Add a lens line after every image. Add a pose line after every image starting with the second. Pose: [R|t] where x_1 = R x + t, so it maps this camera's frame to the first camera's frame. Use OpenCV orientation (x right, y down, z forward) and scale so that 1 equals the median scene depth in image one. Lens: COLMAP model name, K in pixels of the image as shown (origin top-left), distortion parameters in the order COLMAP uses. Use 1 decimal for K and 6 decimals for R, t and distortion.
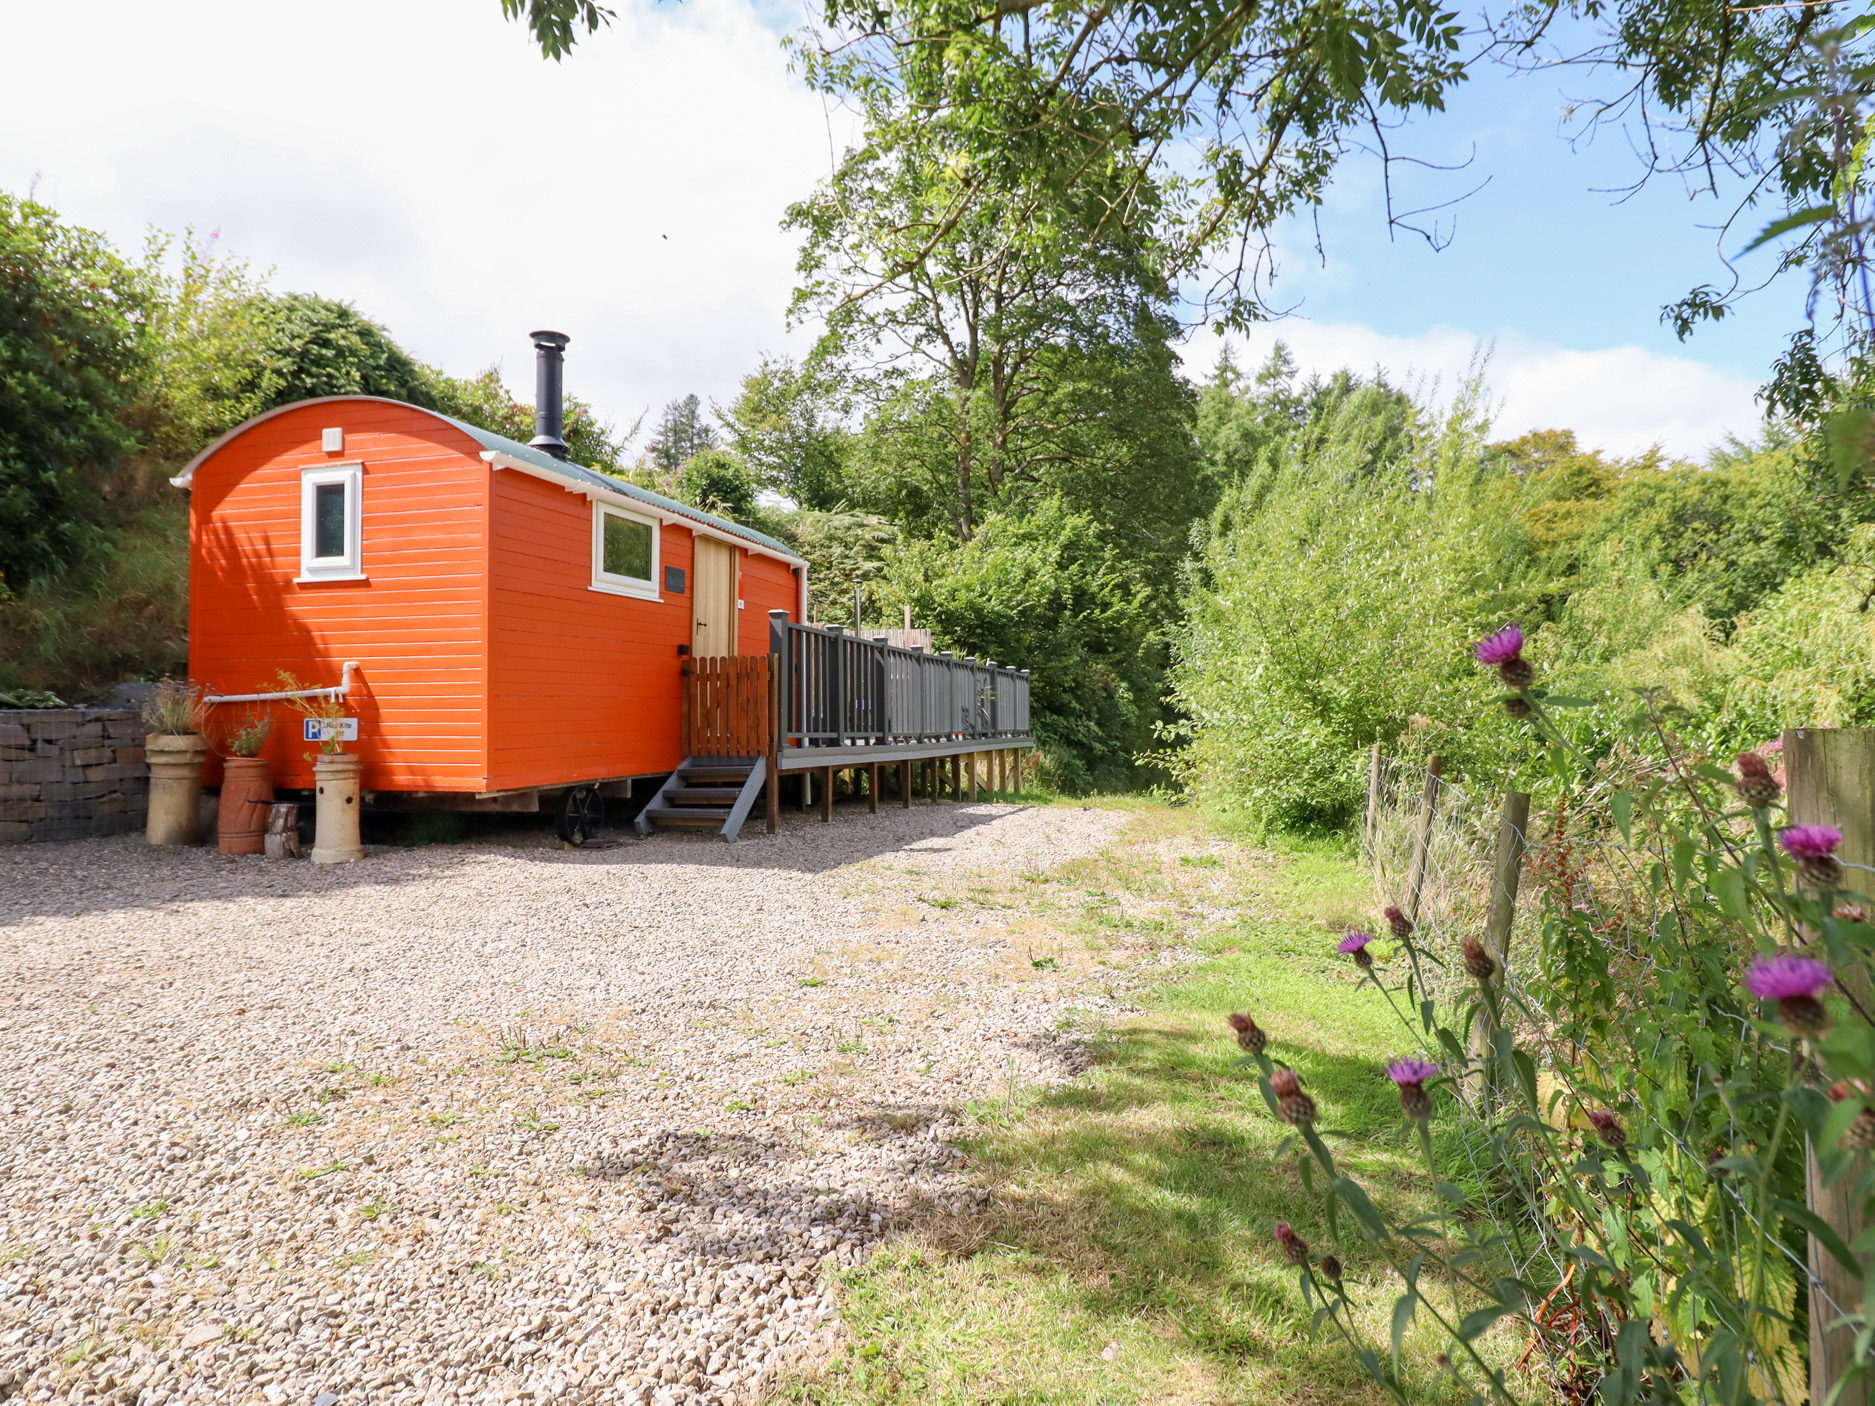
lens RADIAL K [[1087.0, 0, 940.1], [0, 1087.0, 687.2], [0, 0, 1]] dist [0.002221, -0.014246]
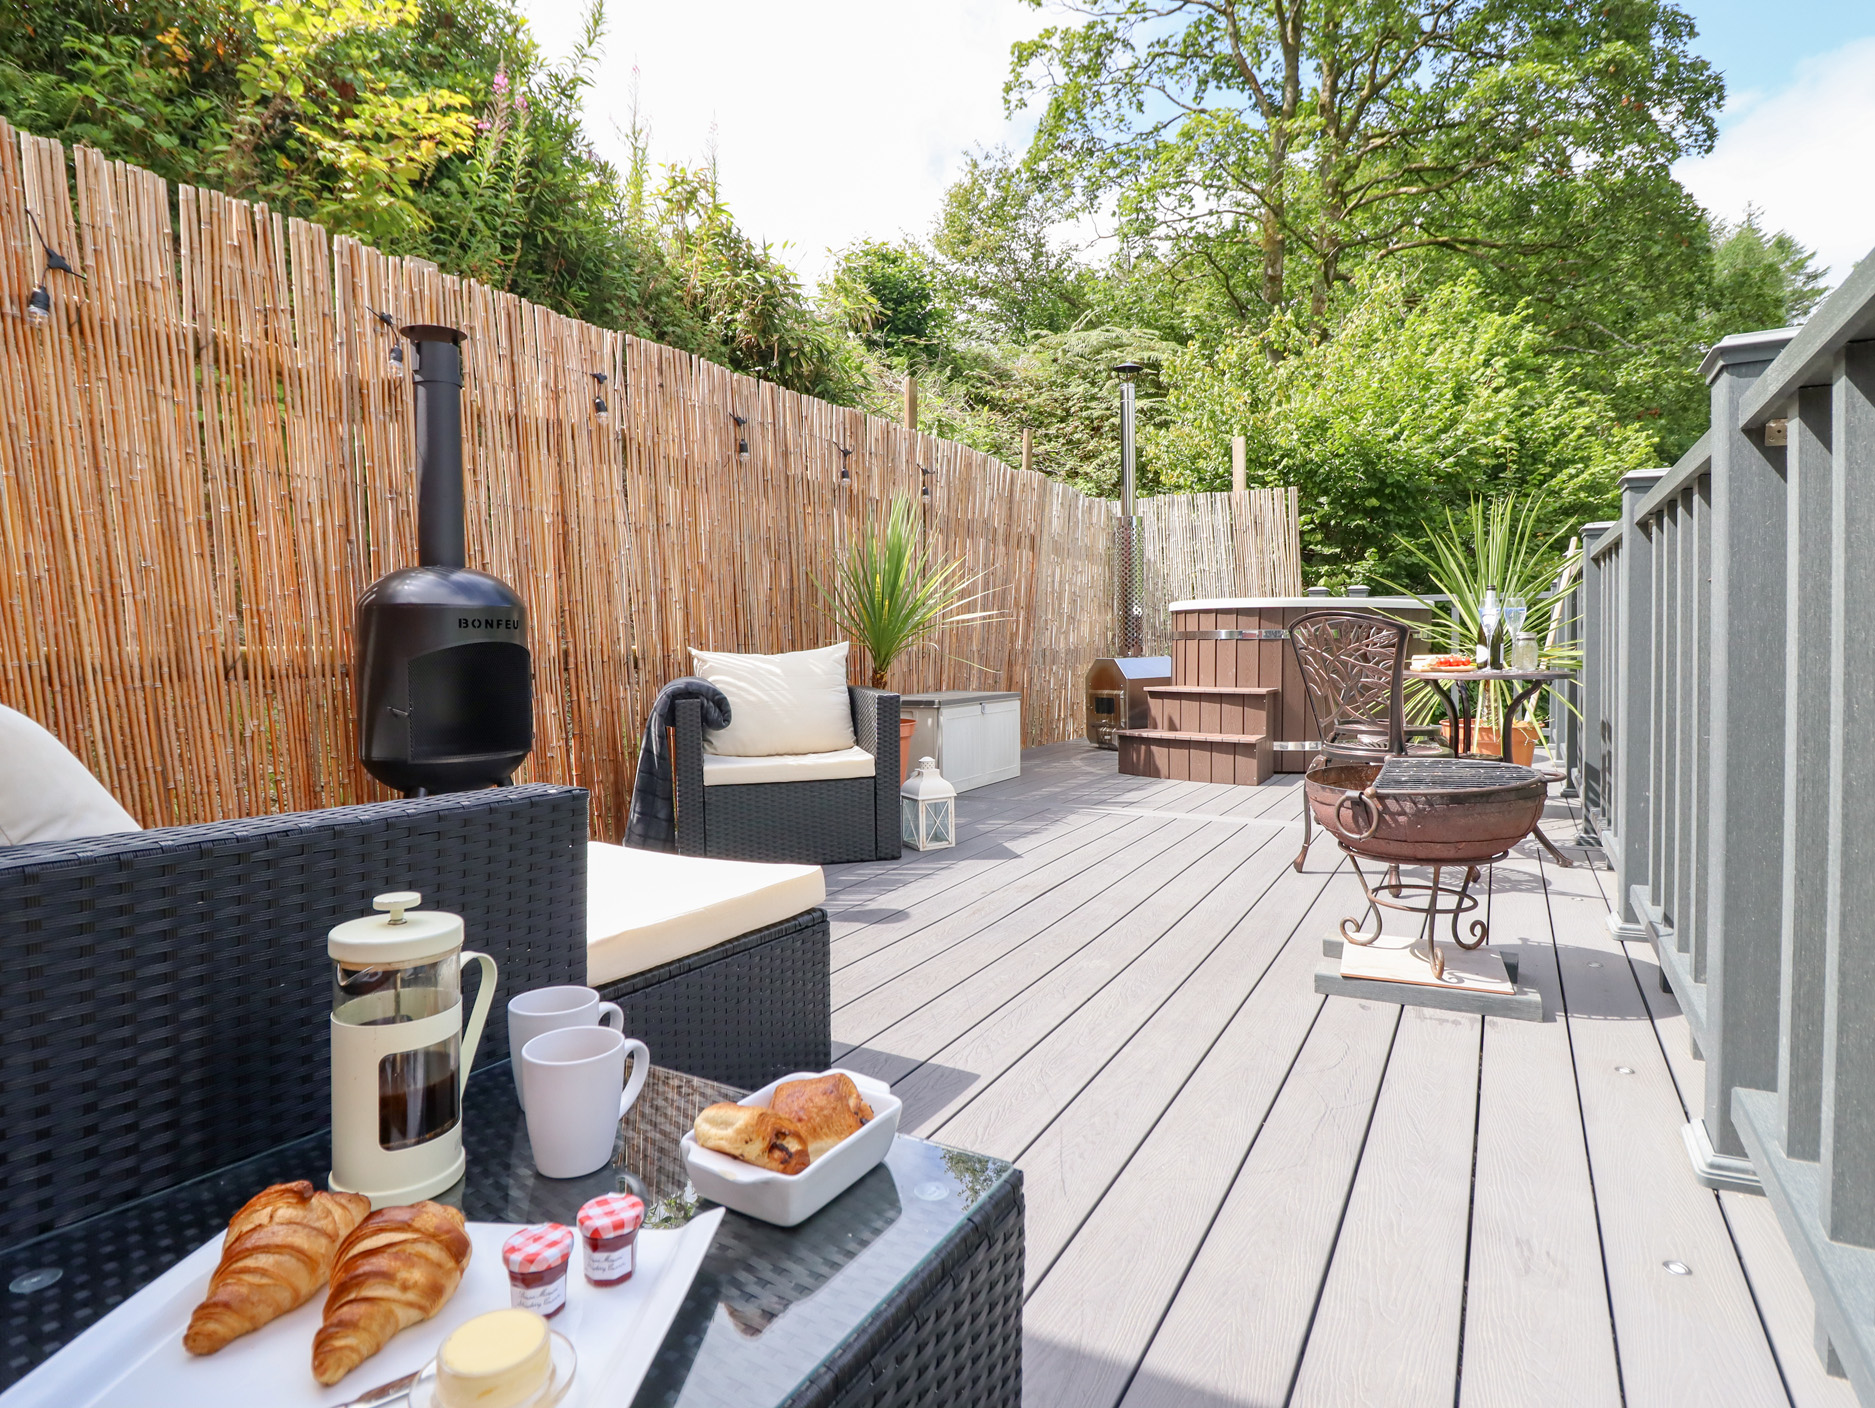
lens RADIAL K [[999.7, 0, 936.3], [0, 999.7, 692.3], [0, 0, 1]] dist [-0.000078, -0.016907]
pose [[0.972559, 0.007629, -0.232530, -0.043318], [0.011596, 0.996630, 0.081202, -0.005358], [0.232366, -0.081670, 0.969194, 0.455688]]
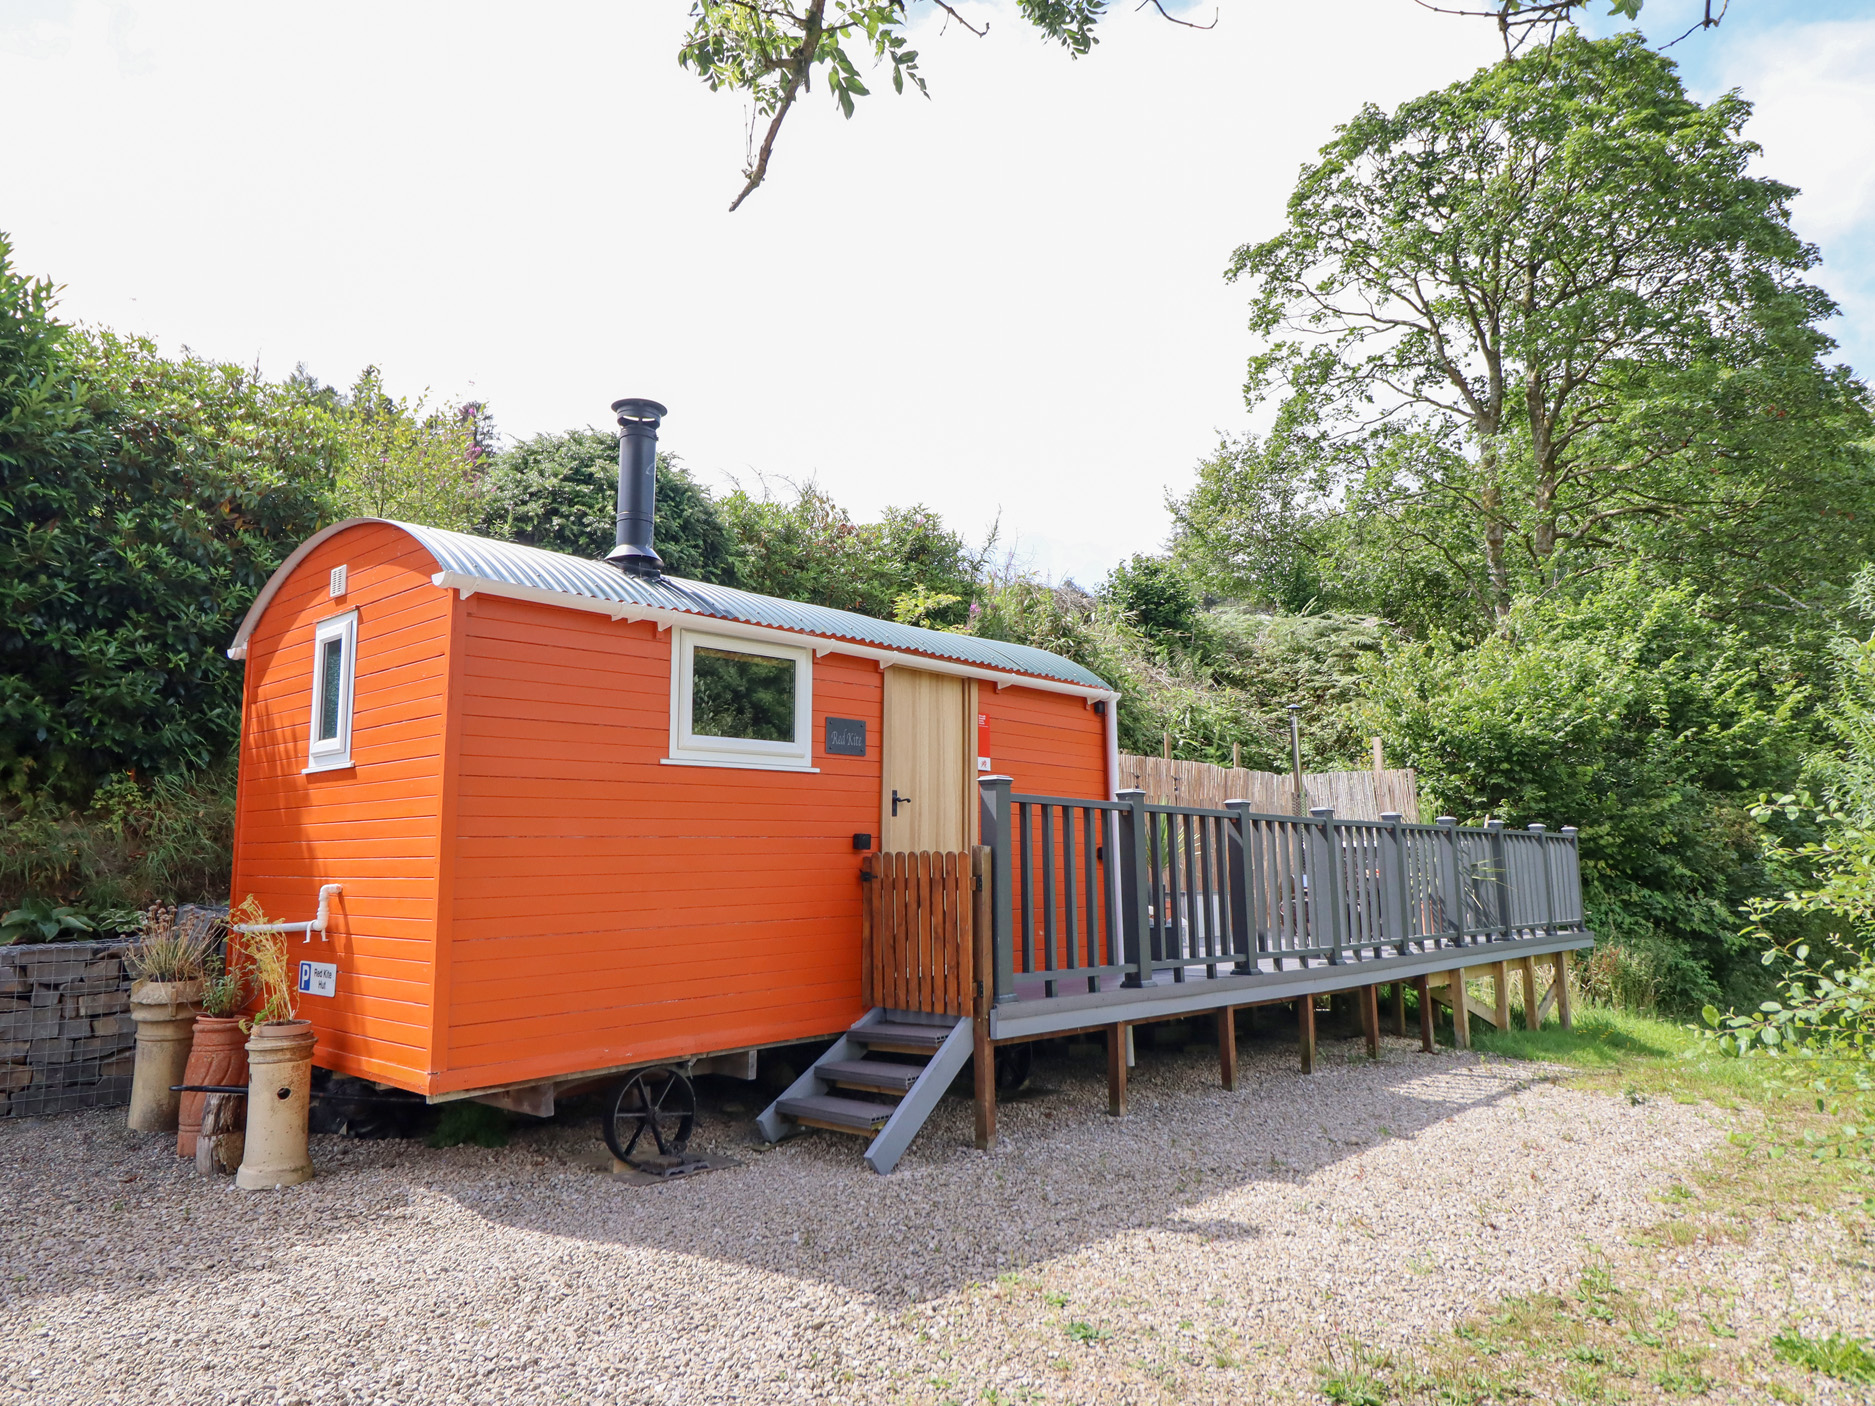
lens RADIAL K [[1230.6, 0, 930.8], [0, 1230.6, 667.9], [0, 0, 1]] dist [0.004990, -0.003858]
pose [[0.895766, -0.074950, -0.438161, 0.050377], [0.017537, 0.990875, -0.133642, -0.014080], [0.444179, 0.112028, 0.888907, 0.125877]]
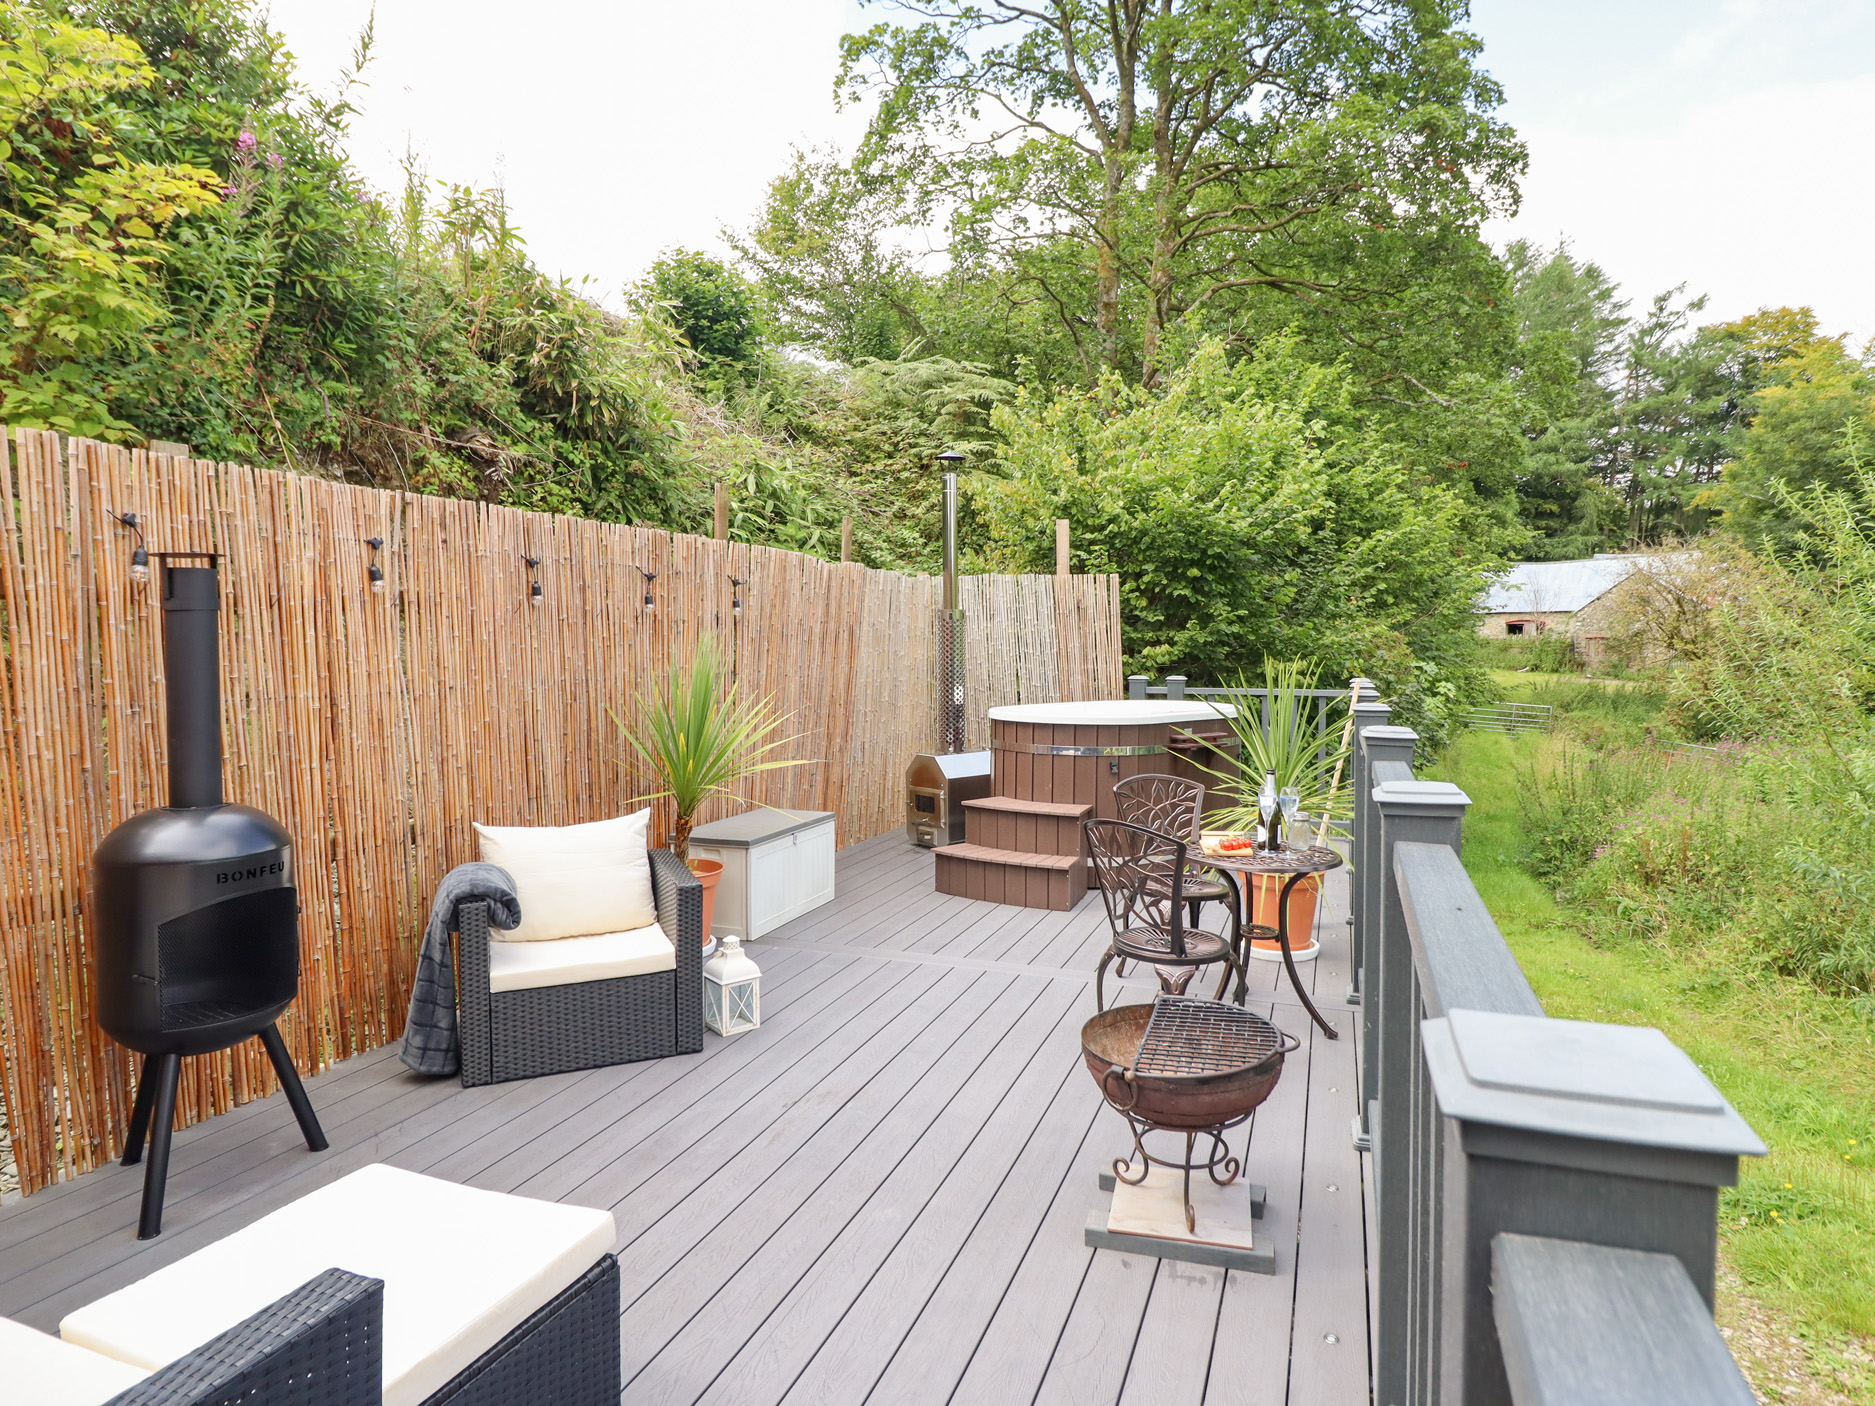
lens RADIAL K [[1087.0, 0, 940.1], [0, 1087.0, 687.2], [0, 0, 1]] dist [0.002221, -0.014246]
pose [[0.997571, 0.010226, -0.068905, -0.038425], [-0.005149, 0.997285, 0.073462, -0.031678], [0.069469, -0.072928, 0.994915, 0.446477]]
